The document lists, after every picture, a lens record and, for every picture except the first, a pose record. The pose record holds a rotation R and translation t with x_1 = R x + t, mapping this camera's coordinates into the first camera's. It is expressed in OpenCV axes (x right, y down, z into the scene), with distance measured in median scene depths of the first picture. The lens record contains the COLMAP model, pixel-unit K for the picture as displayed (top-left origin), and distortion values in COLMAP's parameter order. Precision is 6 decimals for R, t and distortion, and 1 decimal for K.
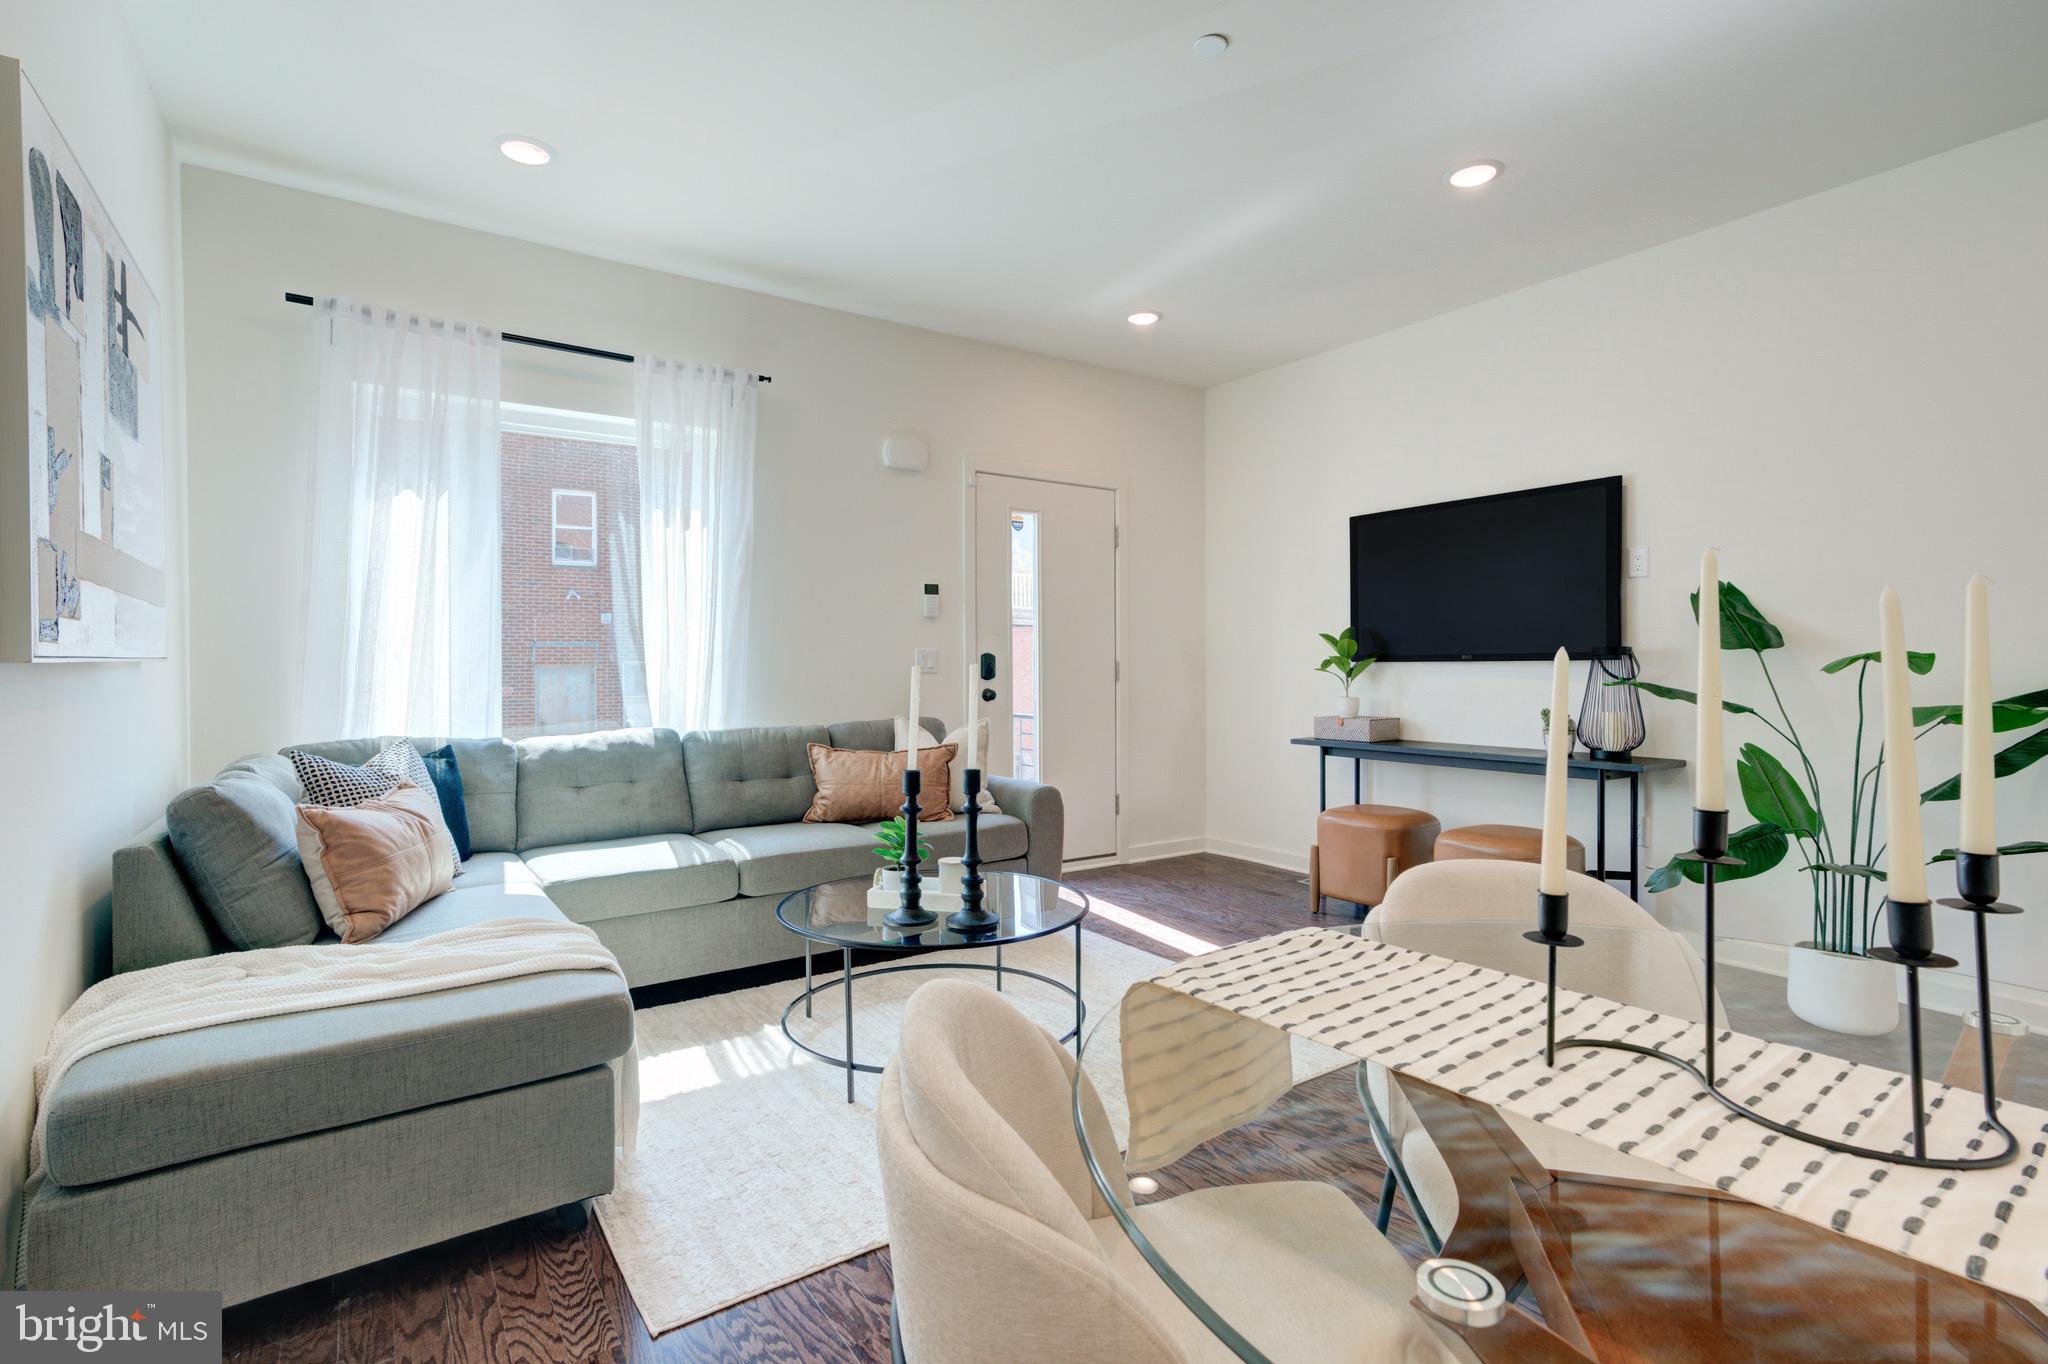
lens RADIAL K [[973.8, 0, 1014.2], [0, 973.8, 678.4], [0, 0, 1]] dist [-0.005496, 0.014934]
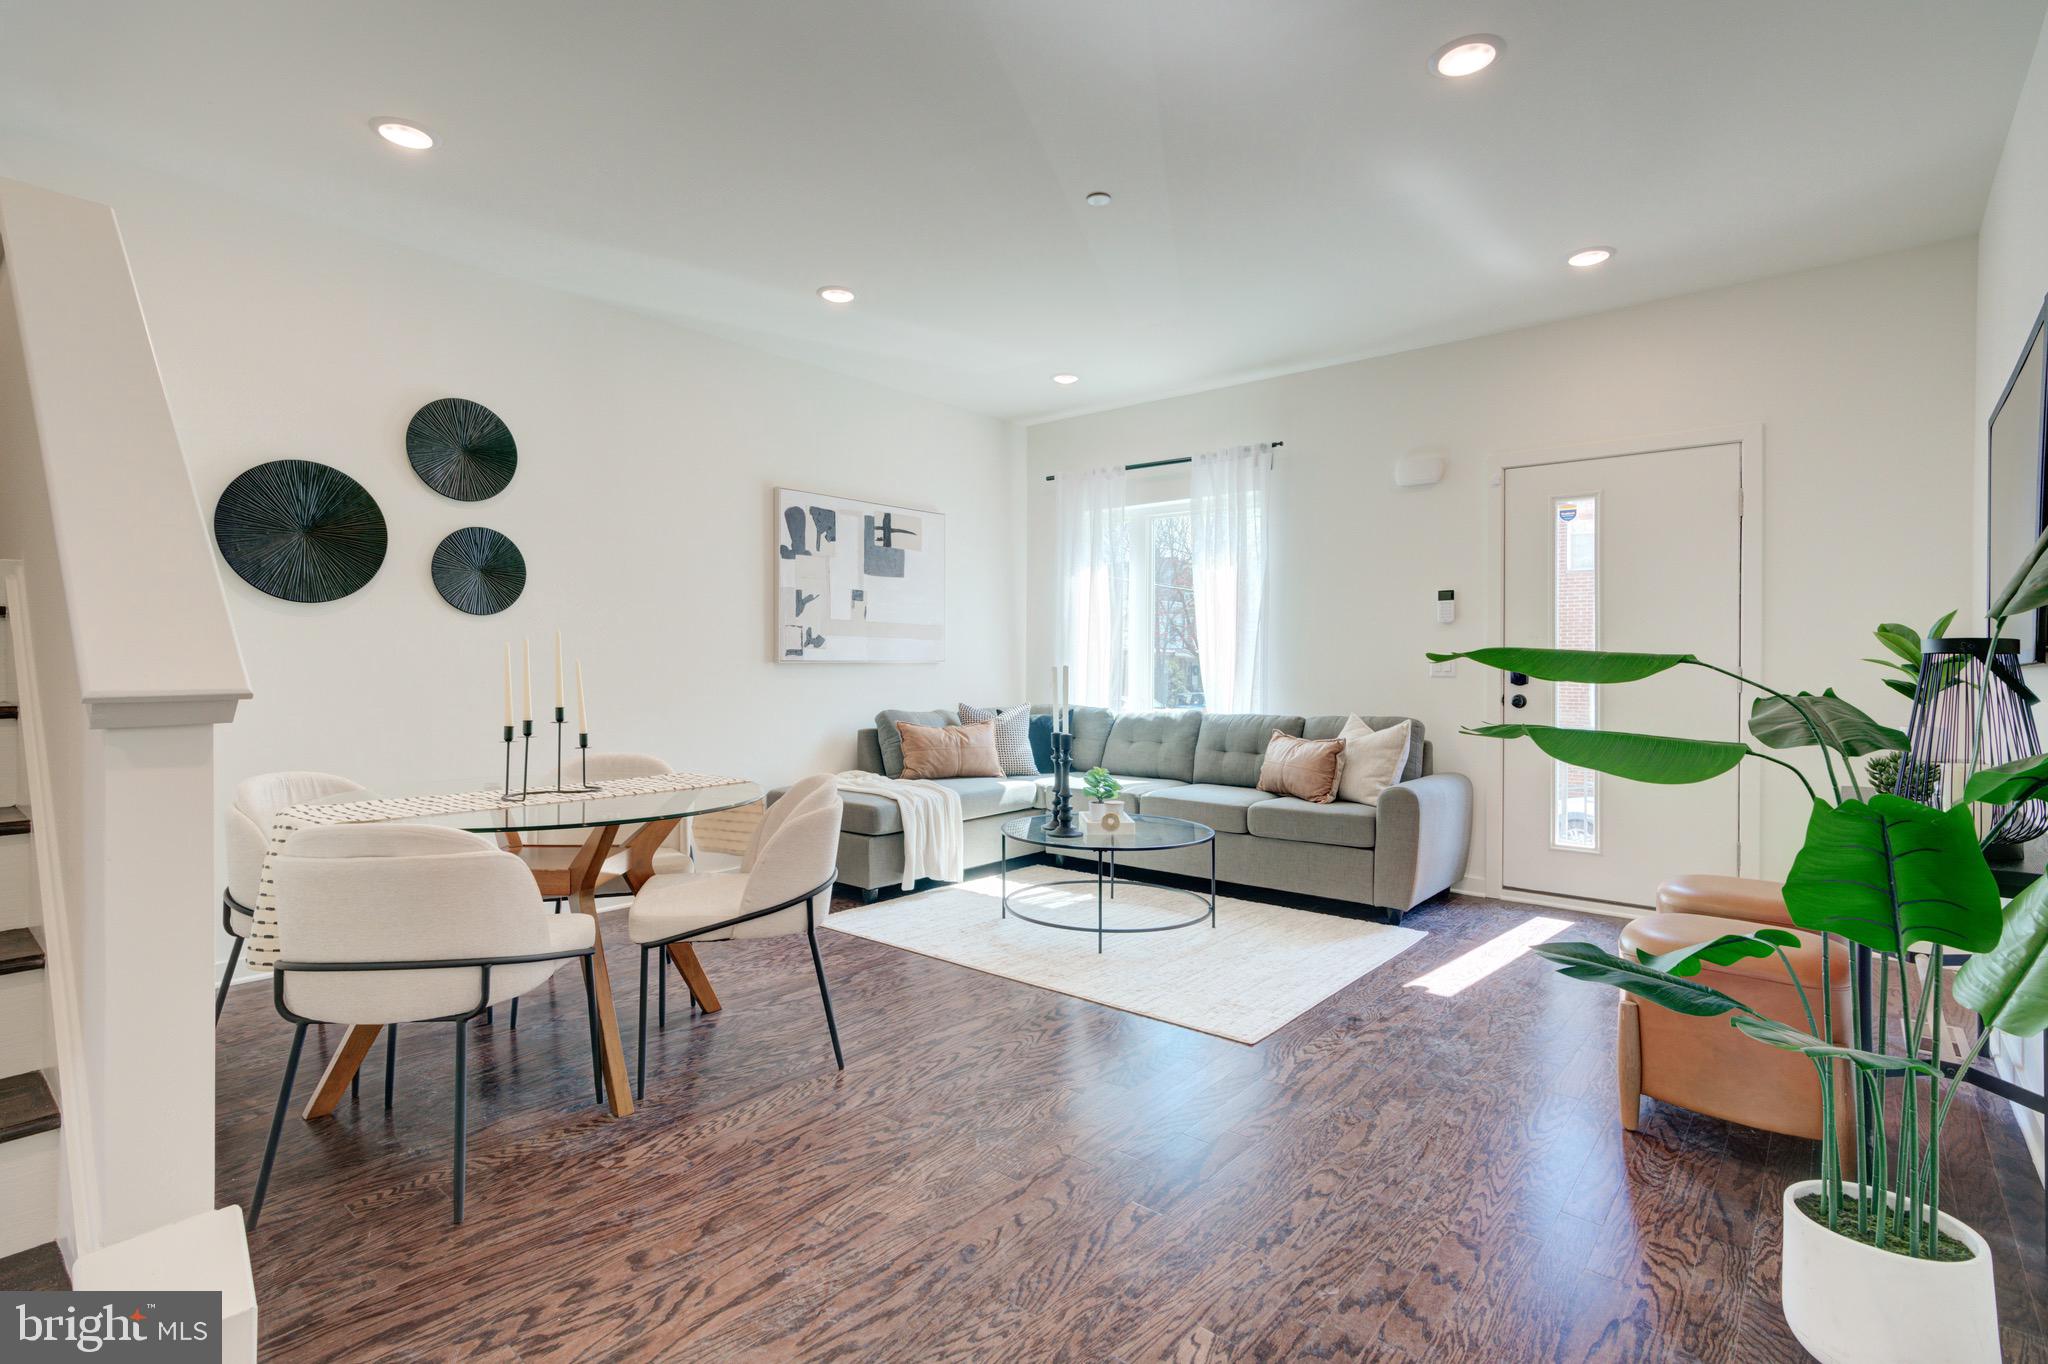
lens RADIAL K [[973.8, 0, 1014.2], [0, 973.8, 678.4], [0, 0, 1]] dist [-0.005496, 0.014934]
pose [[0.259955, 0.015965, -0.965489, 0.966334], [-0.025776, 0.999622, 0.009590, -0.002880], [0.965277, 0.022394, 0.260268, 0.364554]]
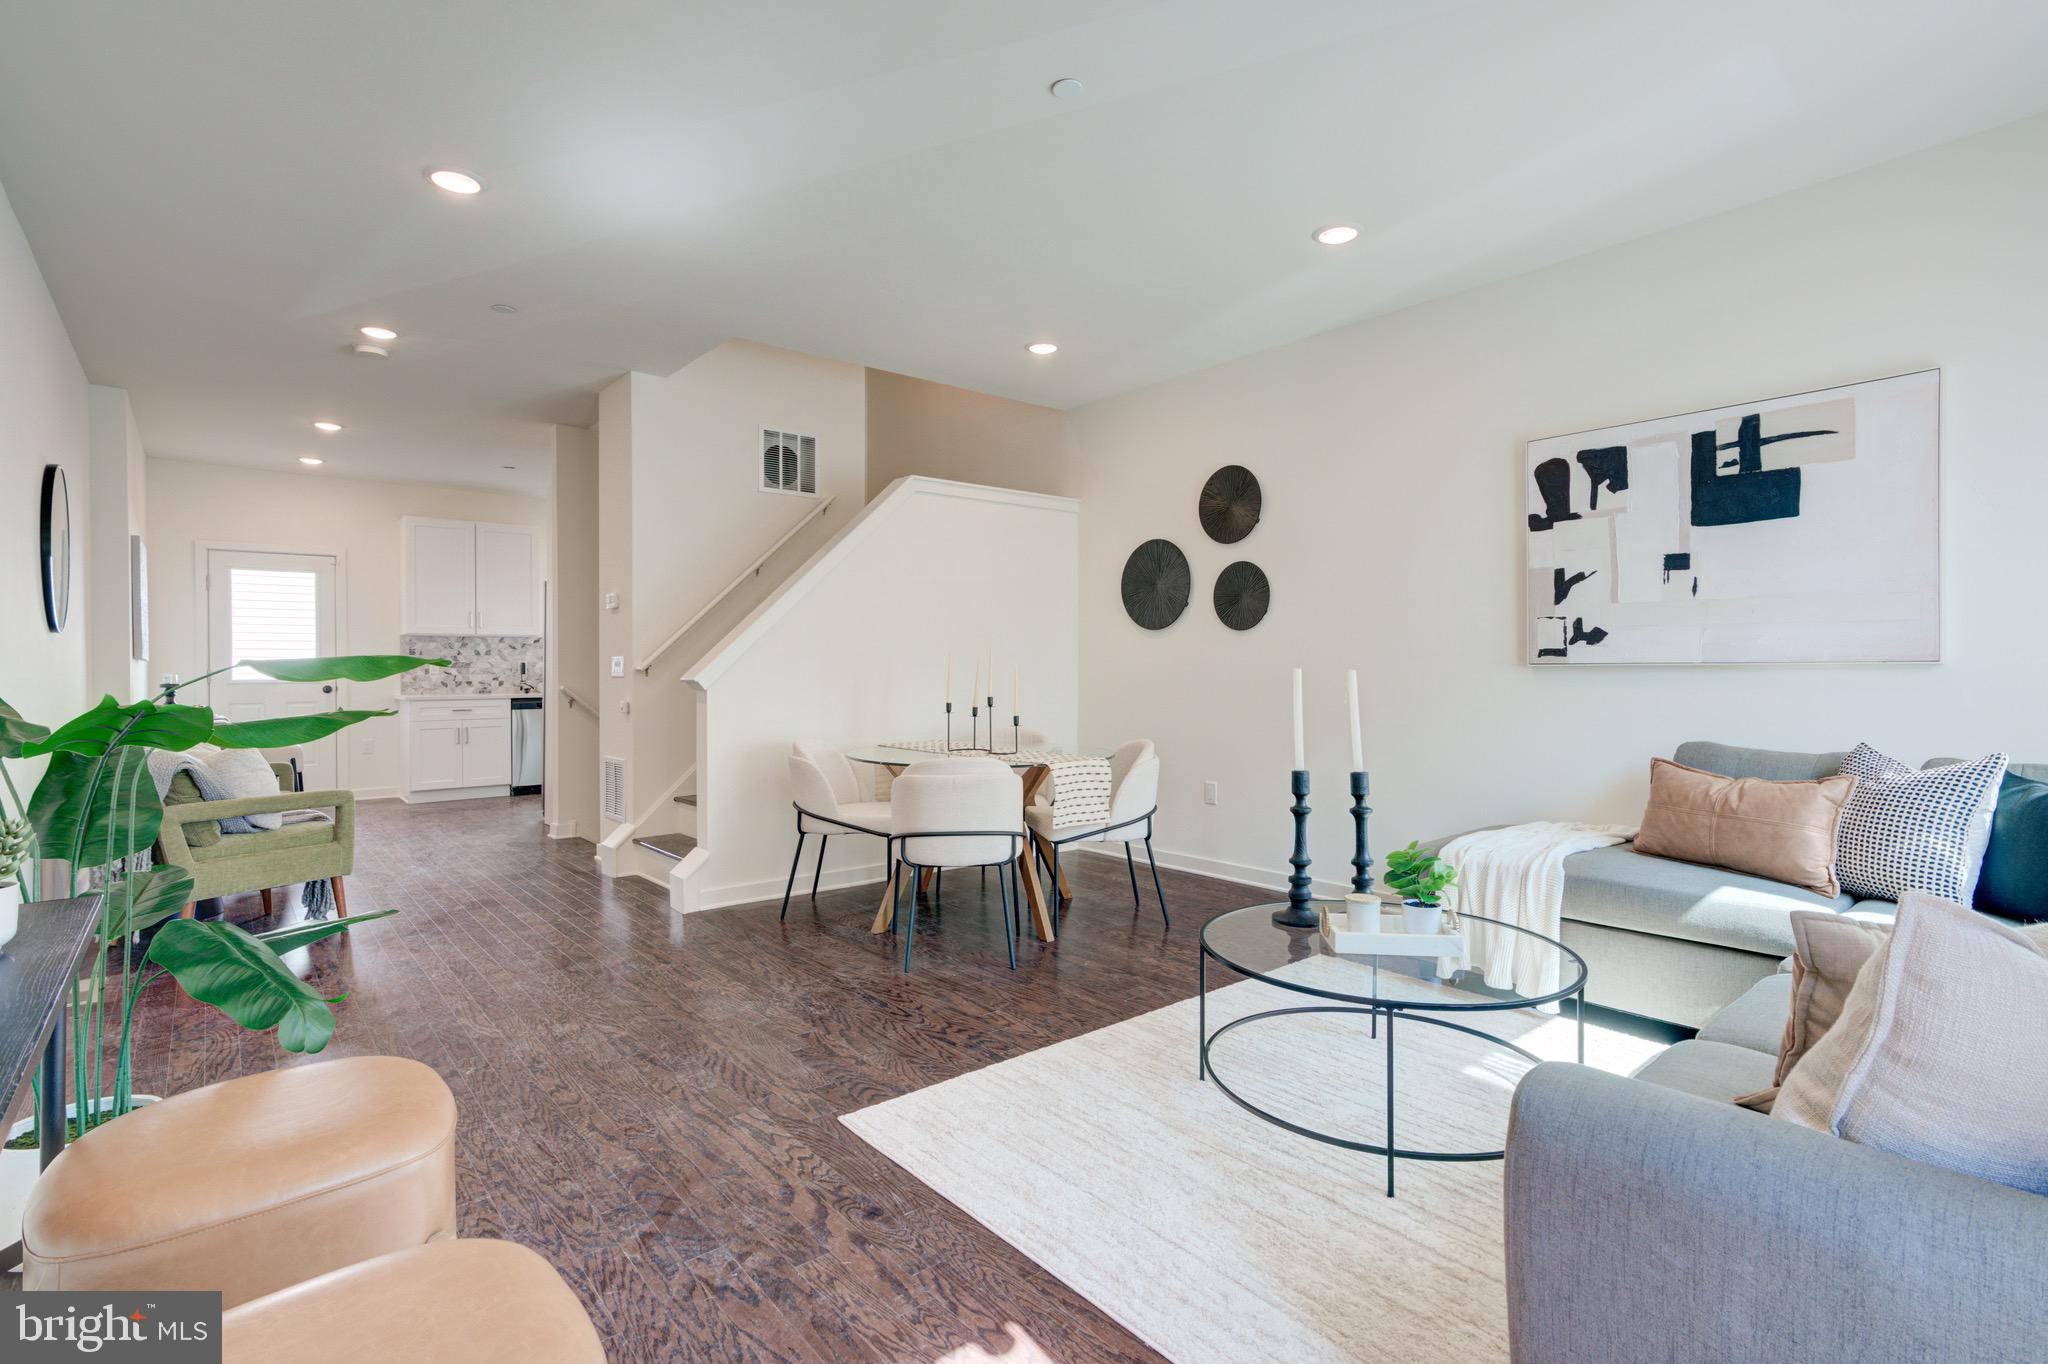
lens RADIAL K [[969.5, 0, 1026.4], [0, 969.5, 675.6], [0, 0, 1]] dist [-0.004295, 0.012889]
pose [[-0.994340, 0.003058, -0.106198, 0.242574], [-0.000084, 0.999563, 0.029563, -0.023744], [0.106242, 0.029405, -0.993905, 1.364816]]
